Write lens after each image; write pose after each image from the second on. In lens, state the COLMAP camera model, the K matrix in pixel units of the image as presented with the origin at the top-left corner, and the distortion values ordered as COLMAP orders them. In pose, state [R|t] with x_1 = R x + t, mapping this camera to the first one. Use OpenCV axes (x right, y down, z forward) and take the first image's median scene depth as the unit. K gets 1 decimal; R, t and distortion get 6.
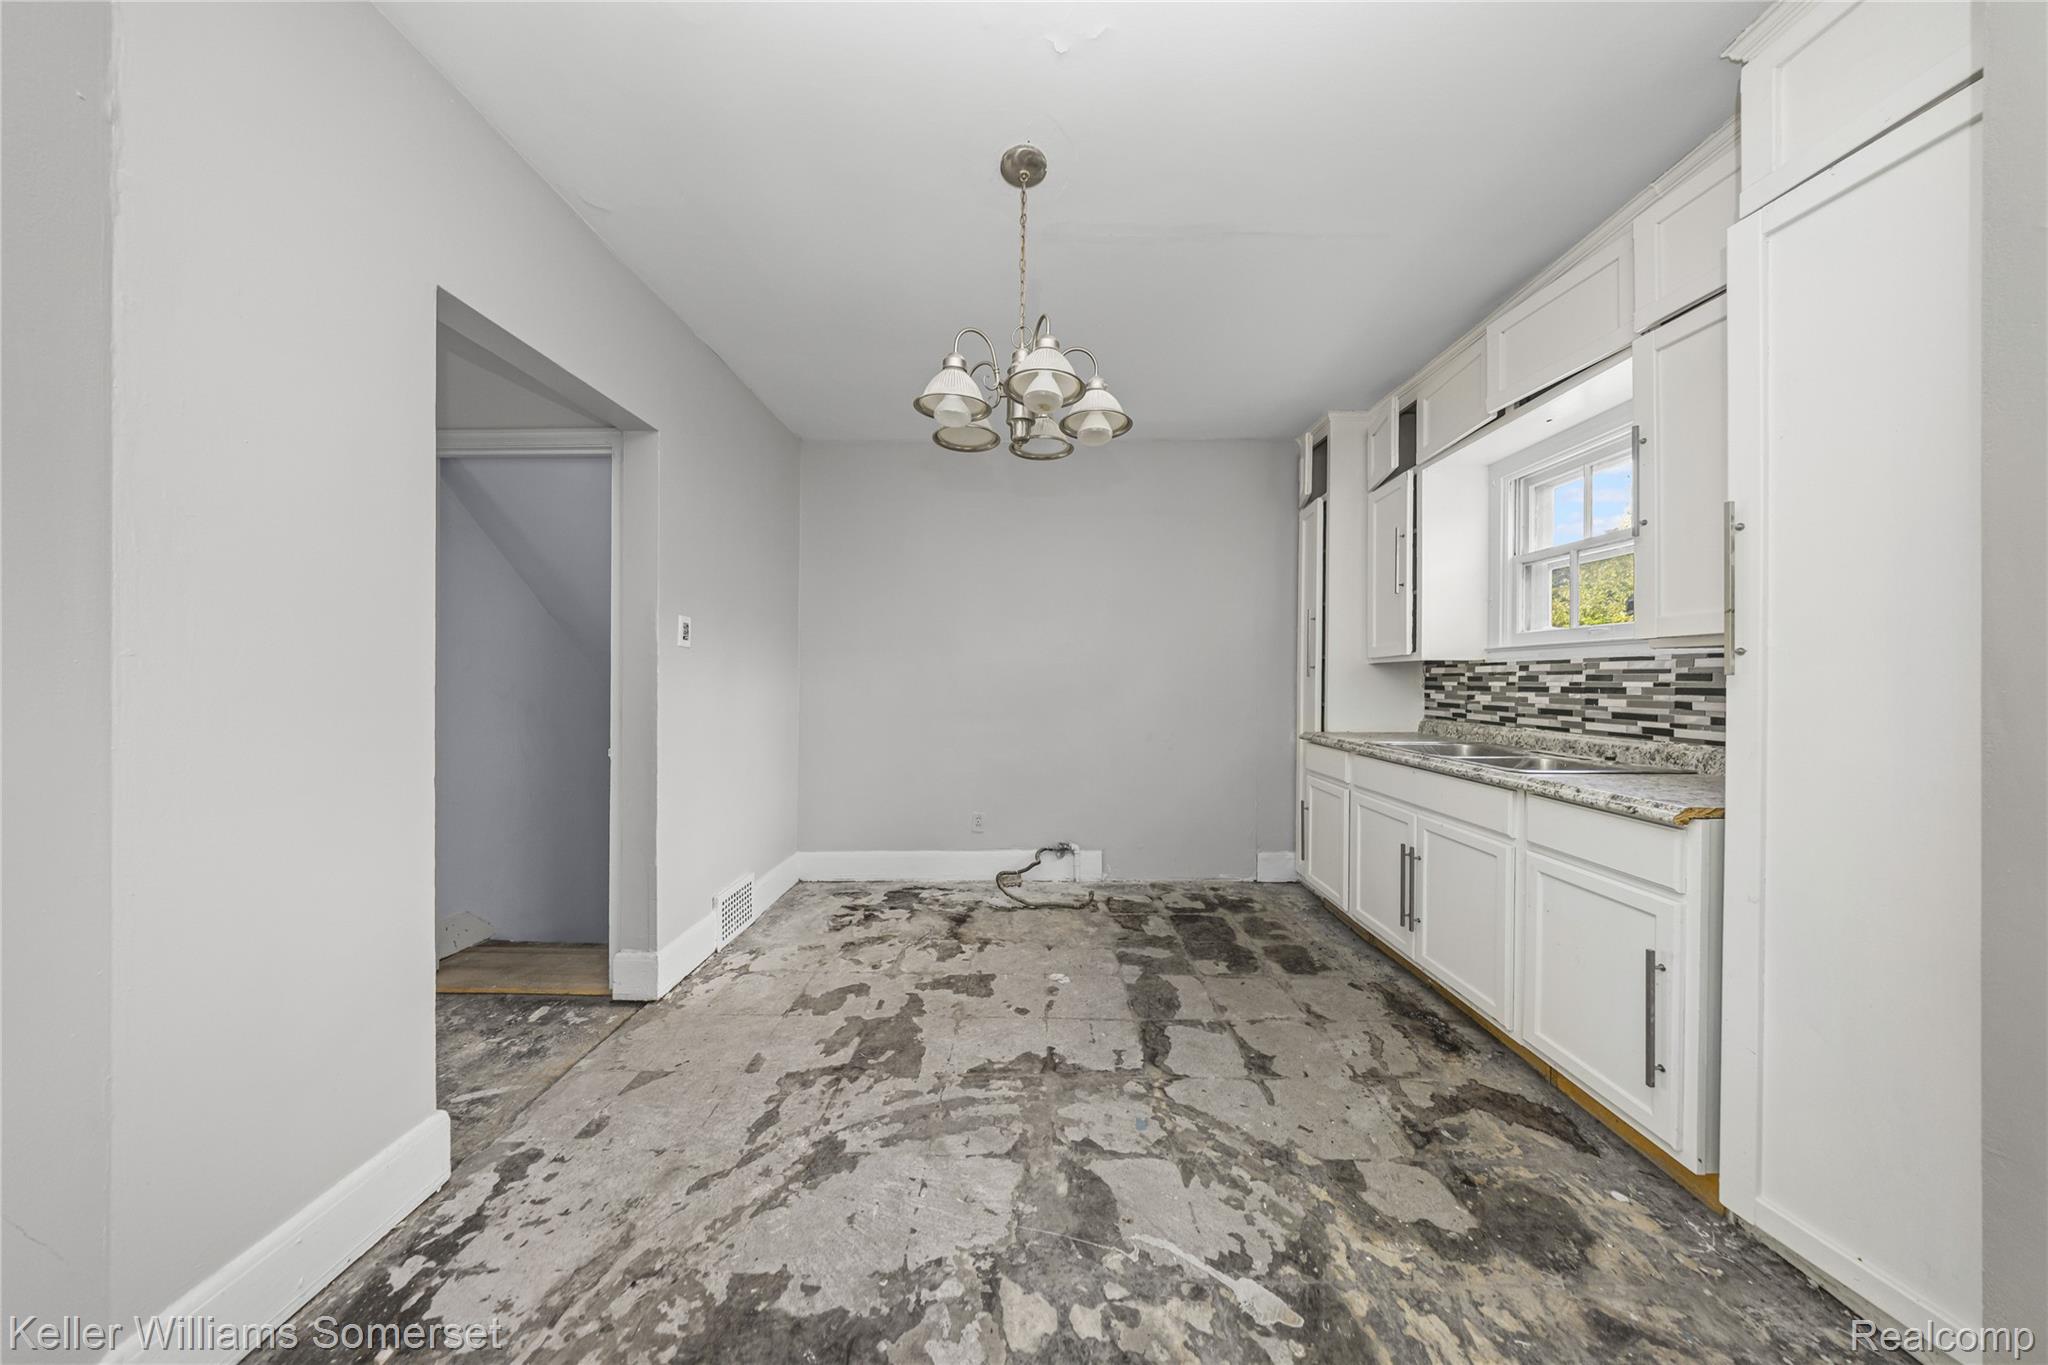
lens RADIAL K [[612.8, 0, 1024.0], [0, 612.8, 682.5], [0, 0, 1]] dist [0.000344, -0.000043]
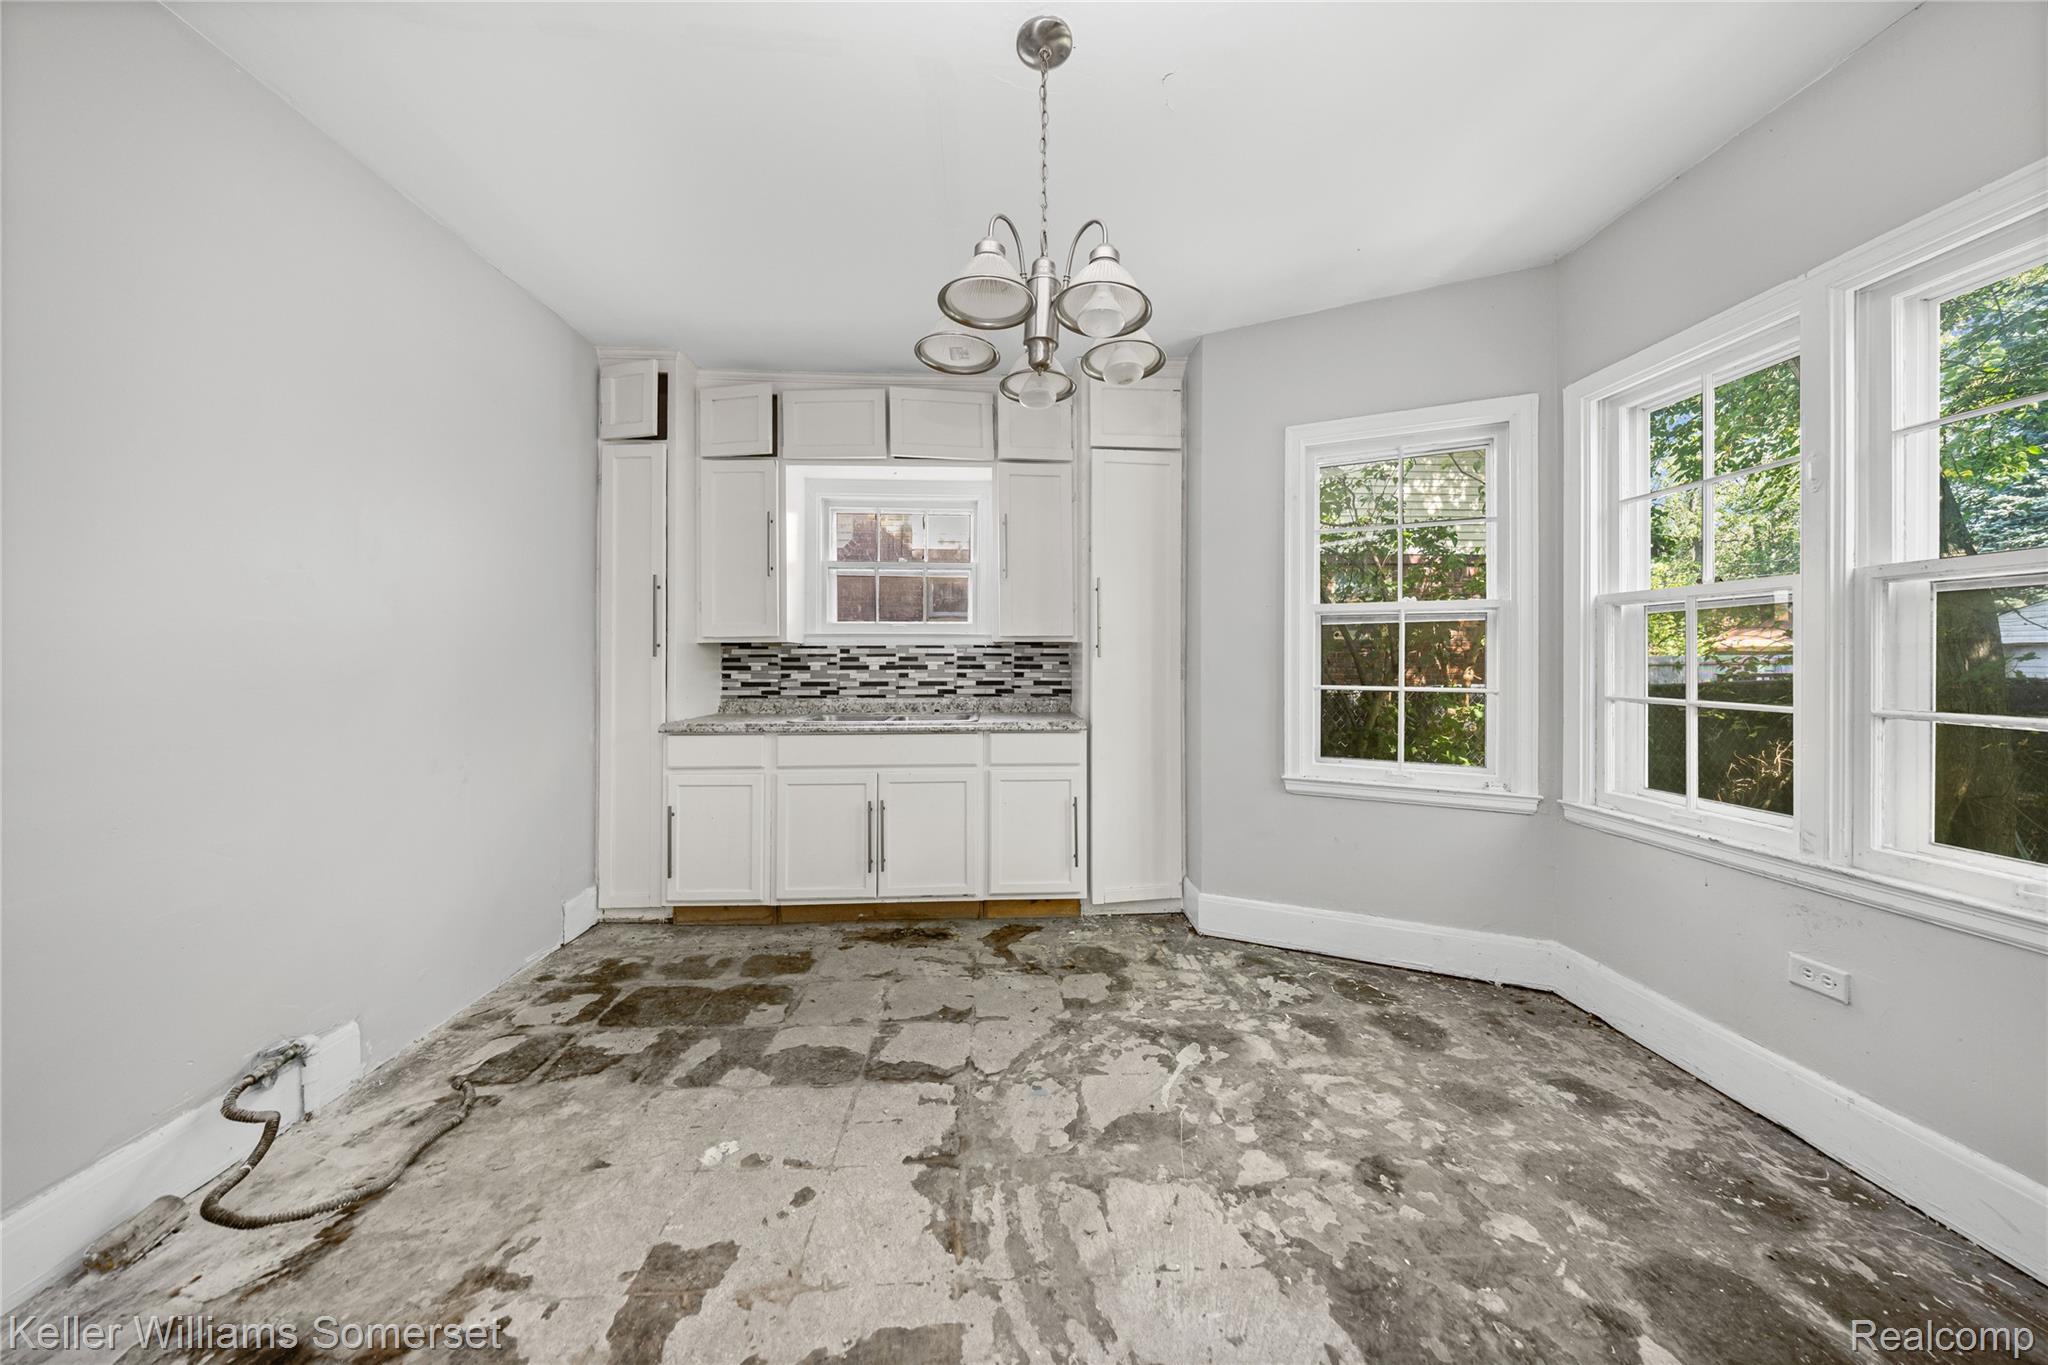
lens RADIAL K [[663.2, 0, 1035.3], [0, 663.2, 672.3], [0, 0, 1]] dist [0.000942, -0.000146]
pose [[-0.066454, -0.023013, 0.997524, -0.795489], [0.007816, 0.999691, 0.023584, -0.012088], [-0.997759, 0.009364, -0.066254, 0.941662]]
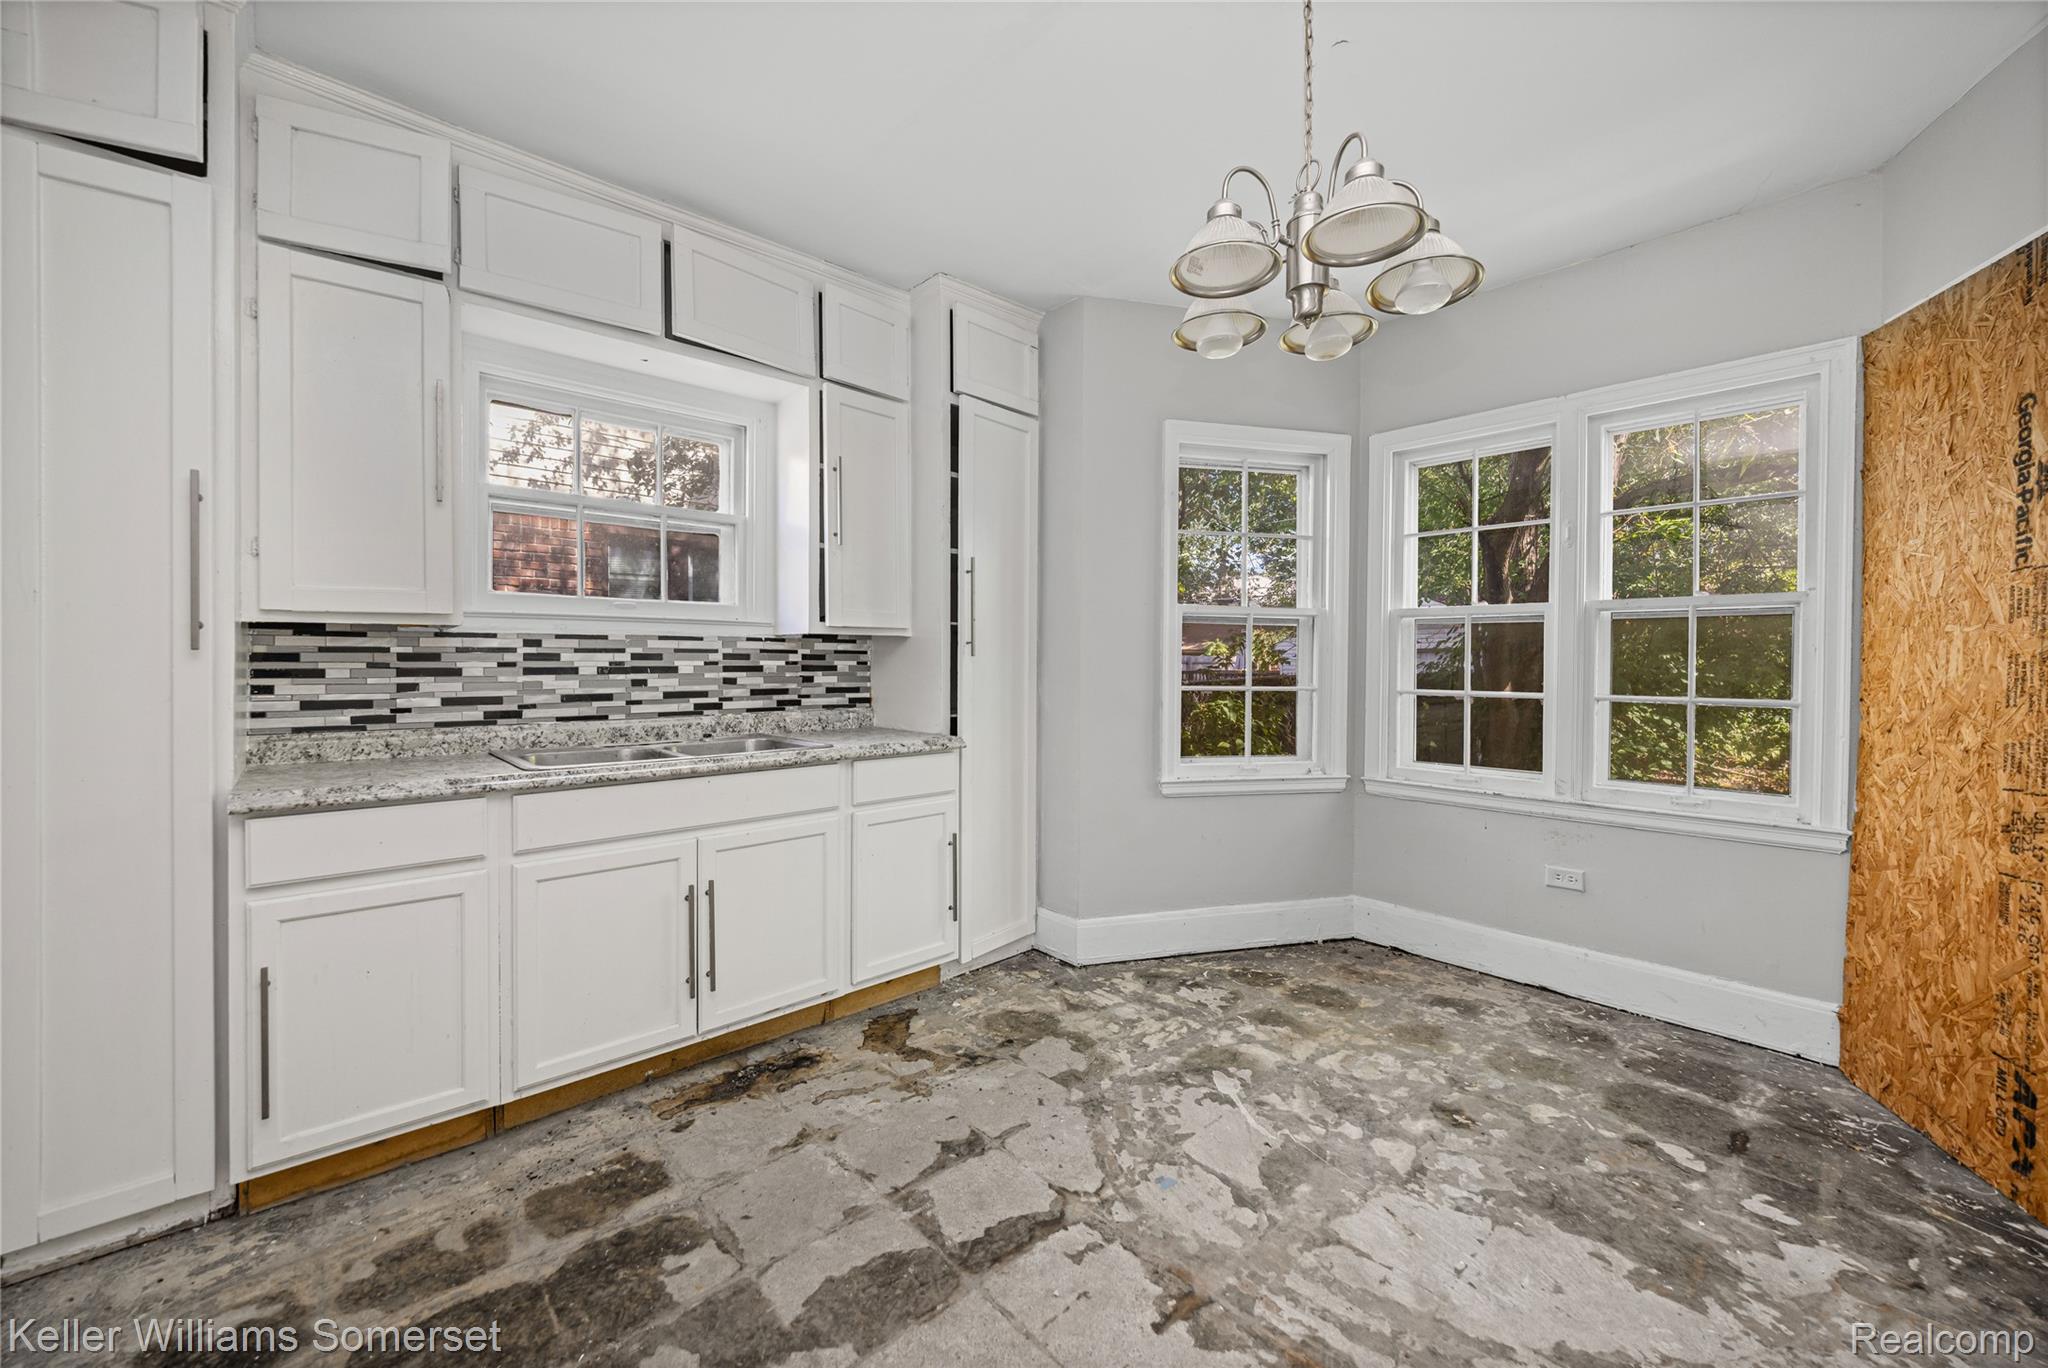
lens RADIAL K [[787.4, 0, 1024.0], [0, 787.4, 684.0], [0, 0, 1]] dist [0.004749, -0.000386]
pose [[-0.682088, -0.030462, 0.730636, -0.400763], [-0.001293, 0.999181, 0.040451, -0.018141], [-0.731269, 0.026646, -0.681568, 1.647542]]
